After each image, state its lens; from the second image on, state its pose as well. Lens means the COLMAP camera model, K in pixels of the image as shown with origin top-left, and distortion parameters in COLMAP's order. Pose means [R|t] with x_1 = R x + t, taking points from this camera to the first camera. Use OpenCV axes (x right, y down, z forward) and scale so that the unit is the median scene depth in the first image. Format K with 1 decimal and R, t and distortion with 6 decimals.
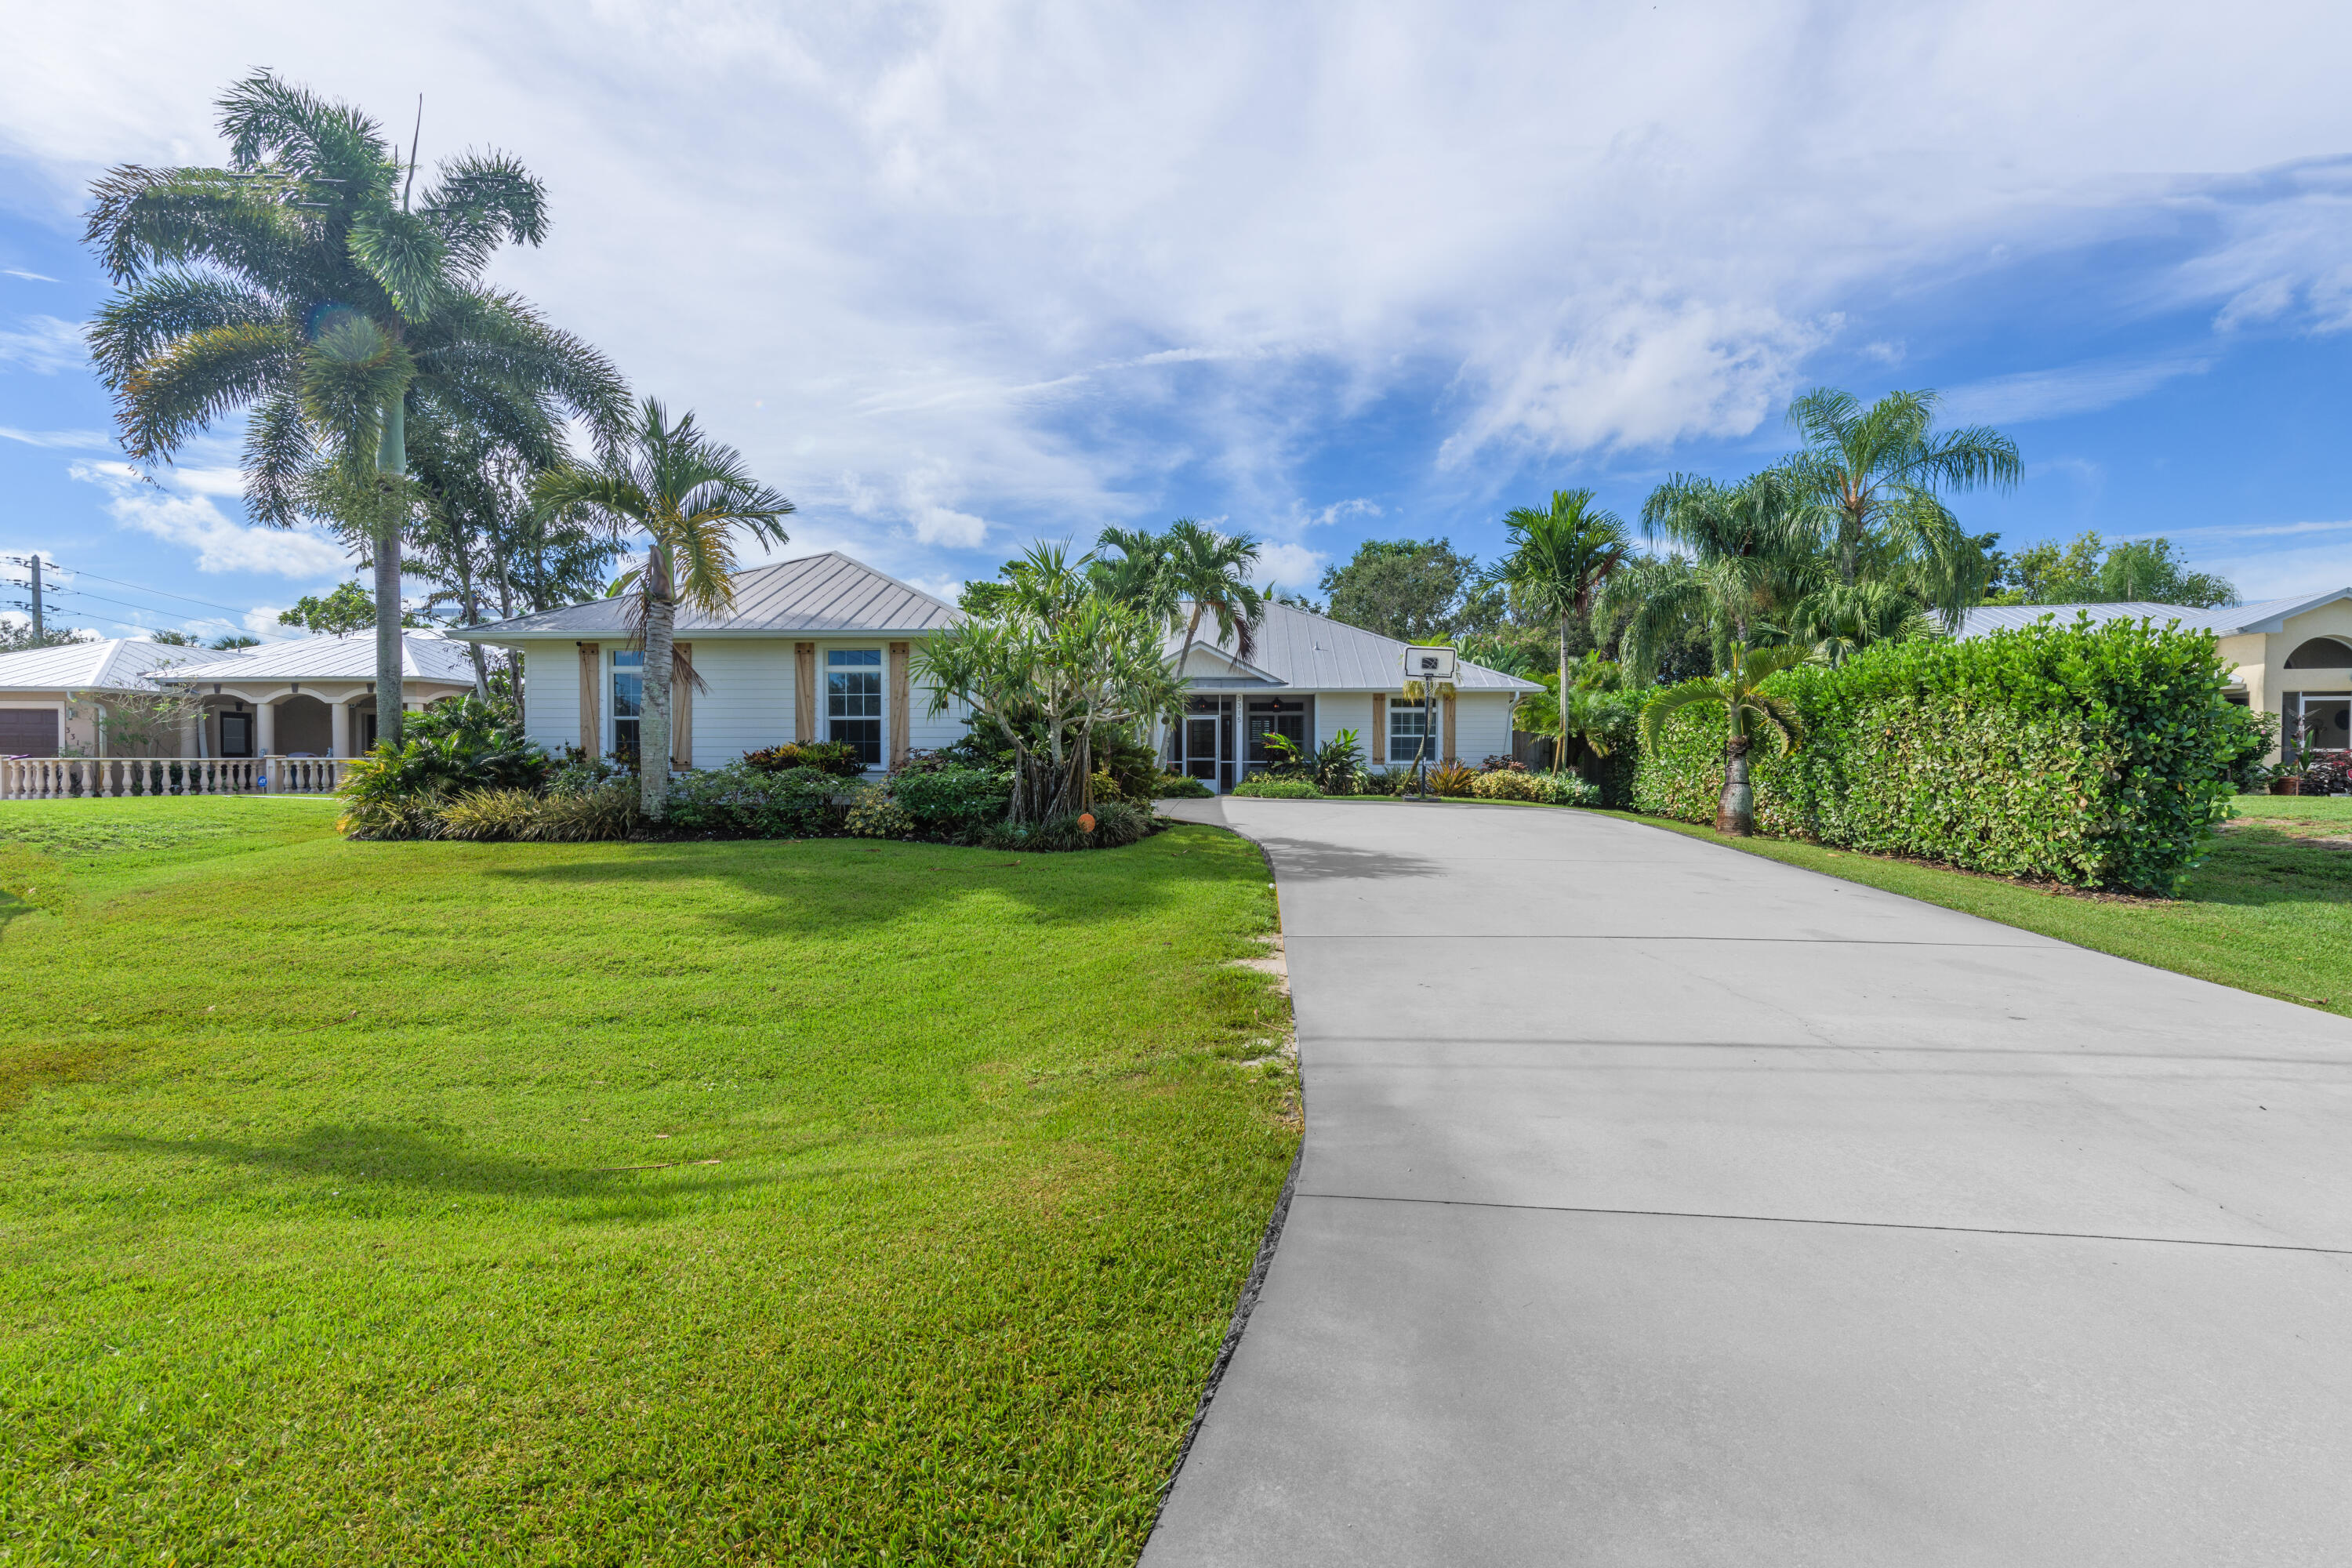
lens RADIAL K [[980.2, 0, 1166.8], [0, 980.2, 743.5], [0, 0, 1]] dist [-0.001749, -0.000198]
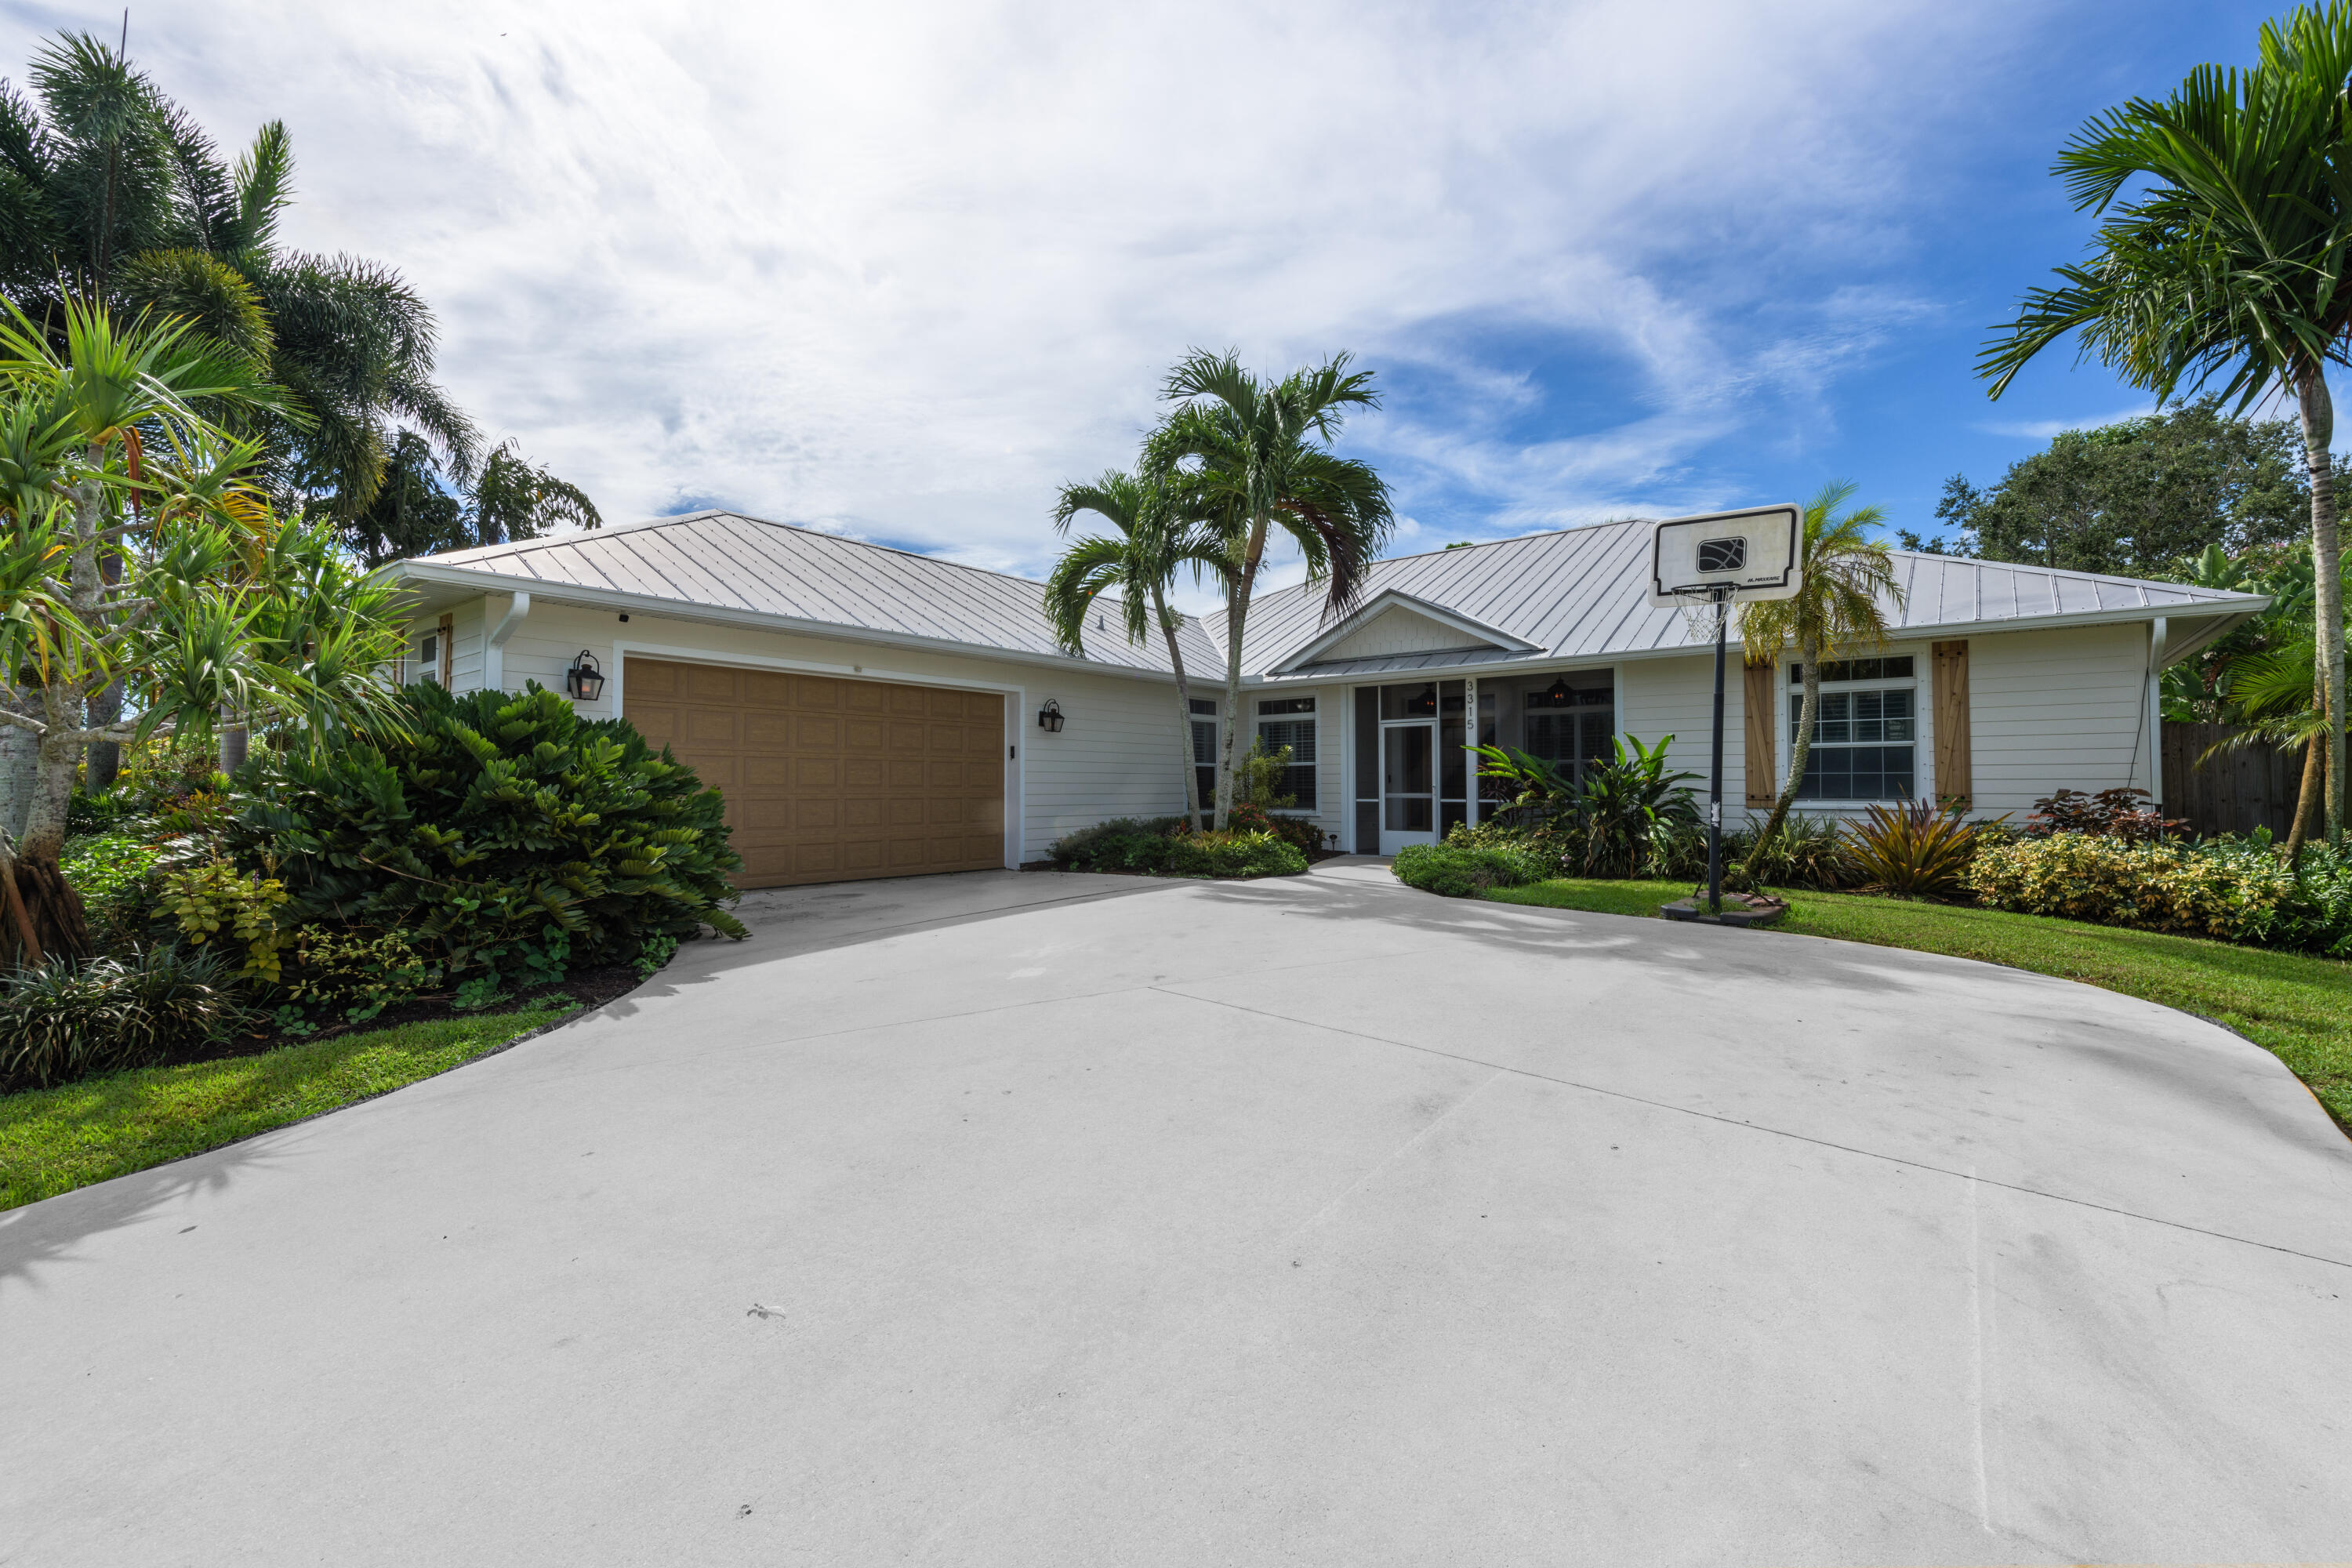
lens RADIAL K [[955.1, 0, 1175.5], [0, 955.1, 729.9], [0, 0, 1]] dist [-0.001171, -0.000308]
pose [[0.807398, -0.039036, -0.588715, 0.267526], [0.017682, 0.998962, -0.041989, -0.001730], [0.589742, 0.023493, 0.807250, 0.491010]]
